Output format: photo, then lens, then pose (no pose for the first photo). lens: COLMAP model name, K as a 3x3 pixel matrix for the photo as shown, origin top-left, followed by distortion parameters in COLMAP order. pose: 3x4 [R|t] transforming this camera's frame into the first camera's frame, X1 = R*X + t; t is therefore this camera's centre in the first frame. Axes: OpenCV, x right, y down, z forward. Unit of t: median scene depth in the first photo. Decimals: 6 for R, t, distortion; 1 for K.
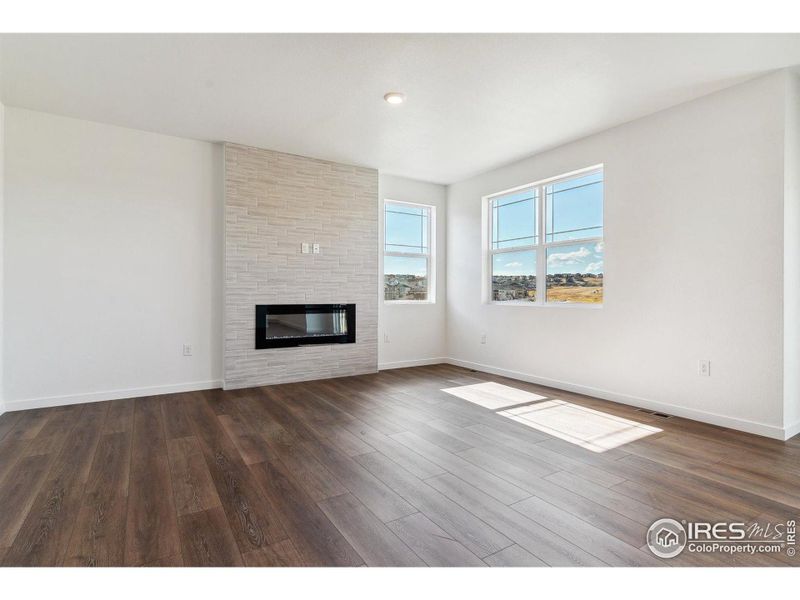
lens RADIAL K [[411.3, 0, 413.3], [0, 411.3, 293.6], [0, 0, 1]] dist [0.001985, 0.000128]
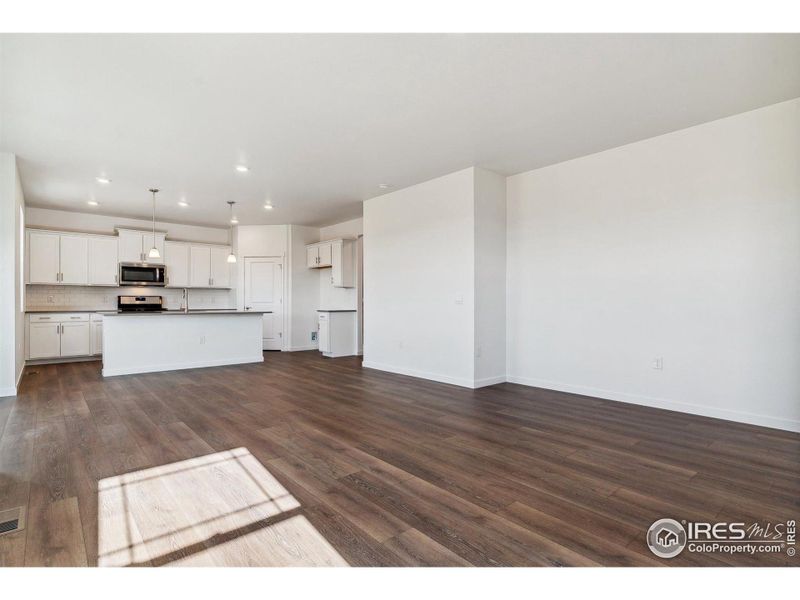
lens RADIAL K [[406.5, 0, 399.6], [0, 406.5, 327.5], [0, 0, 1]] dist [-0.000513, -0.000310]
pose [[-0.989227, 0.006289, -0.146254, 0.105884], [-0.003144, 0.997934, 0.064177, -0.001659], [0.146355, 0.063945, -0.987163, 1.168343]]
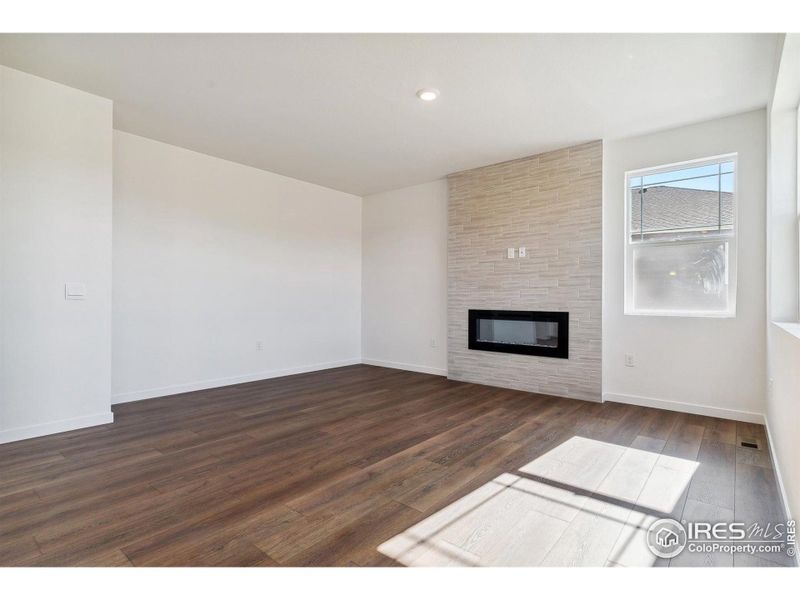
lens RADIAL K [[402.9, 0, 403.3], [0, 402.9, 296.5], [0, 0, 1]] dist [0.002472, 0.000511]
pose [[0.305362, -0.007568, -0.952206, 0.581692], [-0.006241, 0.999931, -0.009948, 0.004164], [0.952216, 0.008981, 0.305294, 0.467959]]
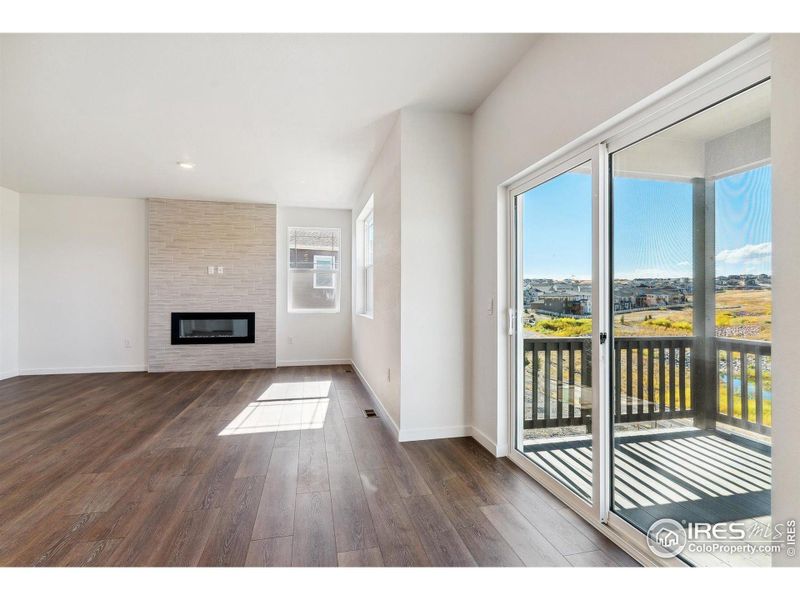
lens RADIAL K [[402.9, 0, 403.3], [0, 402.9, 296.5], [0, 0, 1]] dist [0.002472, 0.000511]
pose [[0.941116, -0.002269, -0.338077, 0.770346], [0.000482, 0.999985, -0.005369, -0.017995], [0.338085, 0.004890, 0.941103, -0.014191]]
